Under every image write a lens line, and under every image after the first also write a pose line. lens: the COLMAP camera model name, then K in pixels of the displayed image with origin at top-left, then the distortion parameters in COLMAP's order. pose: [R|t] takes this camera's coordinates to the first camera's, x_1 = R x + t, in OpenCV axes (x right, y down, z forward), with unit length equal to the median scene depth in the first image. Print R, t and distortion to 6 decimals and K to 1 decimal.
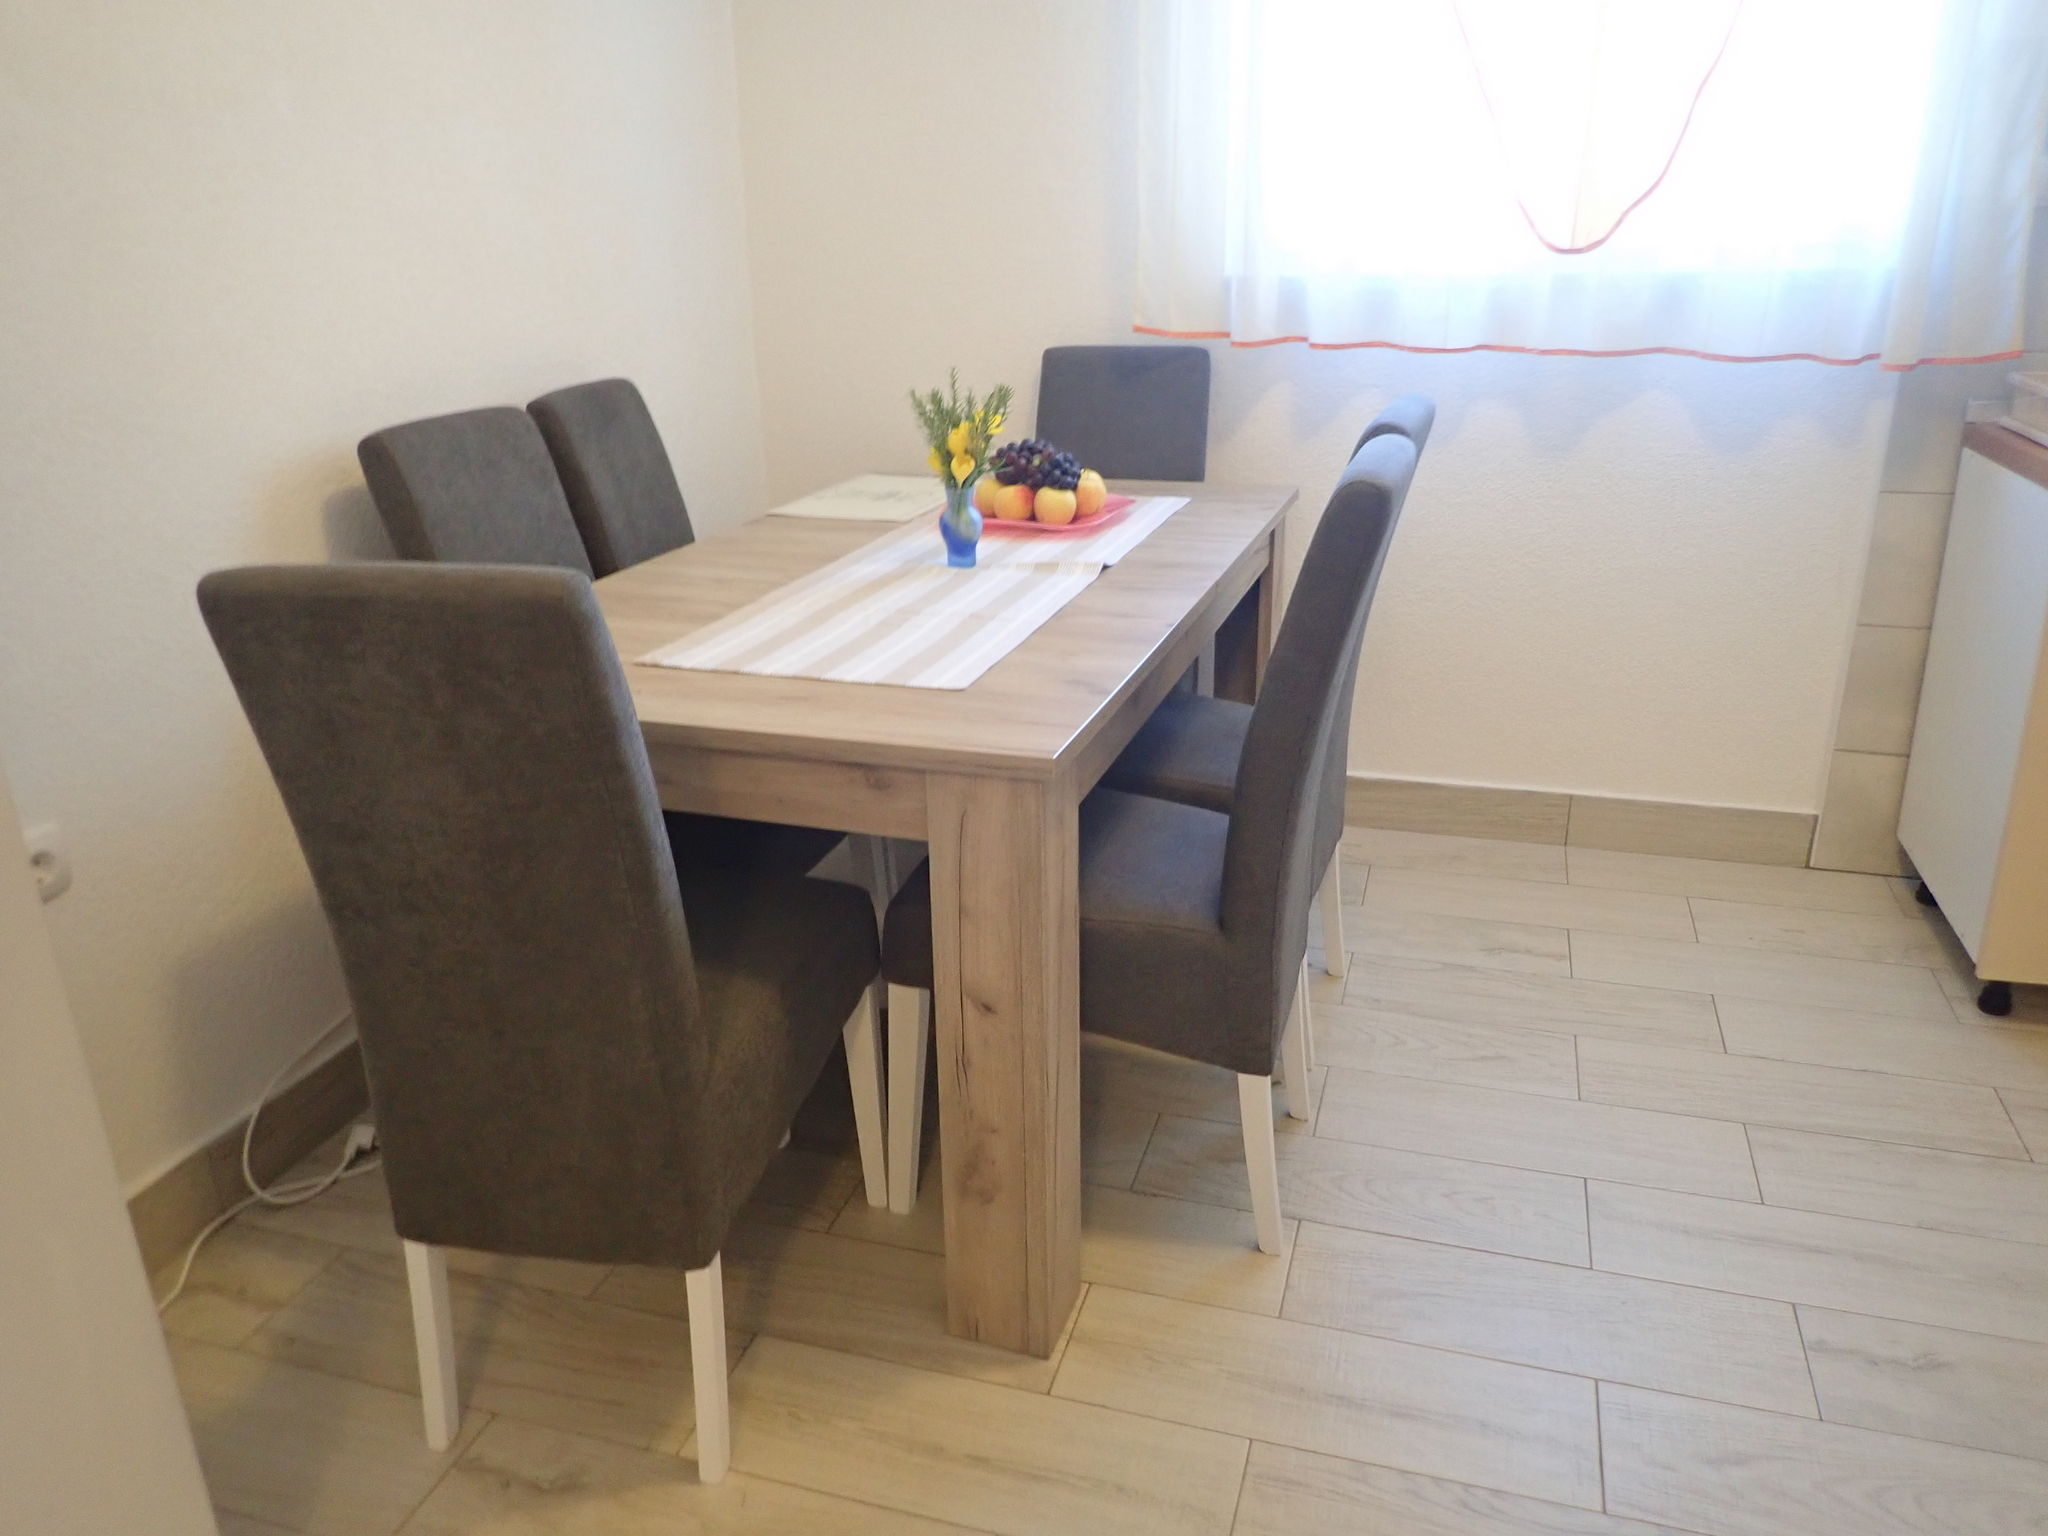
lens RADIAL K [[1502.3, 0, 1010.3], [0, 1502.3, 763.3], [0, 0, 1]] dist [-0.006117, -0.005445]
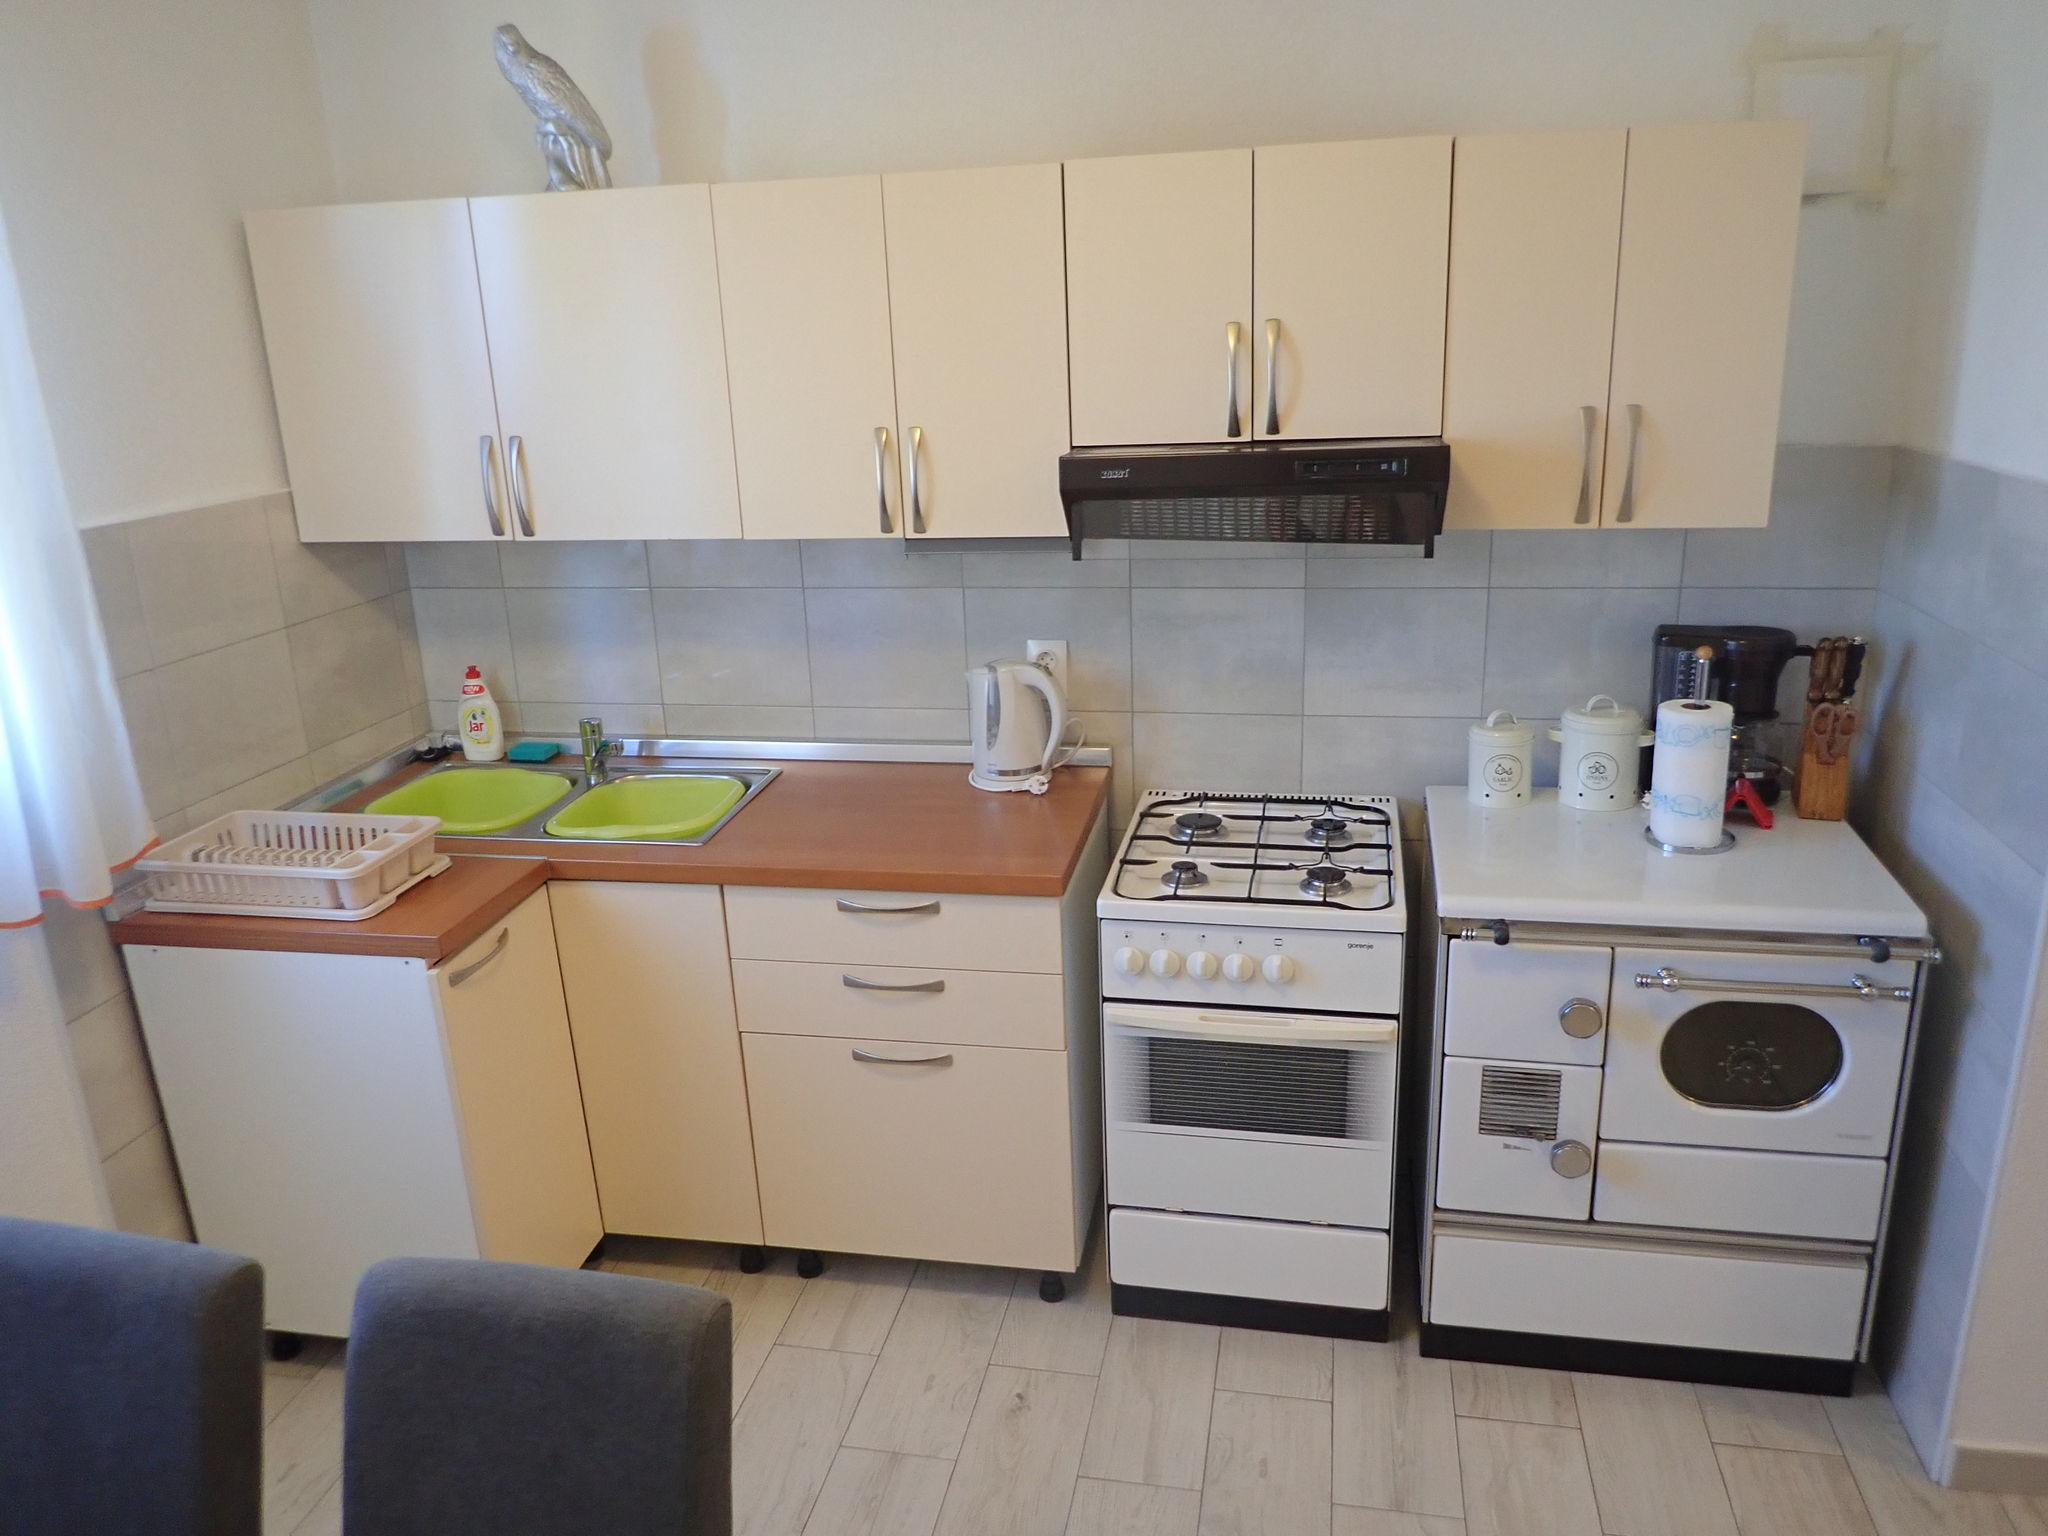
lens RADIAL K [[1502.3, 0, 1021.2], [0, 1502.3, 773.6], [0, 0, 1]] dist [-0.006117, -0.005445]
pose [[-0.098042, -0.274476, 0.956583, -0.320322], [0.386843, 0.875111, 0.290747, -0.414804], [-0.916919, 0.398553, 0.020381, 0.492399]]
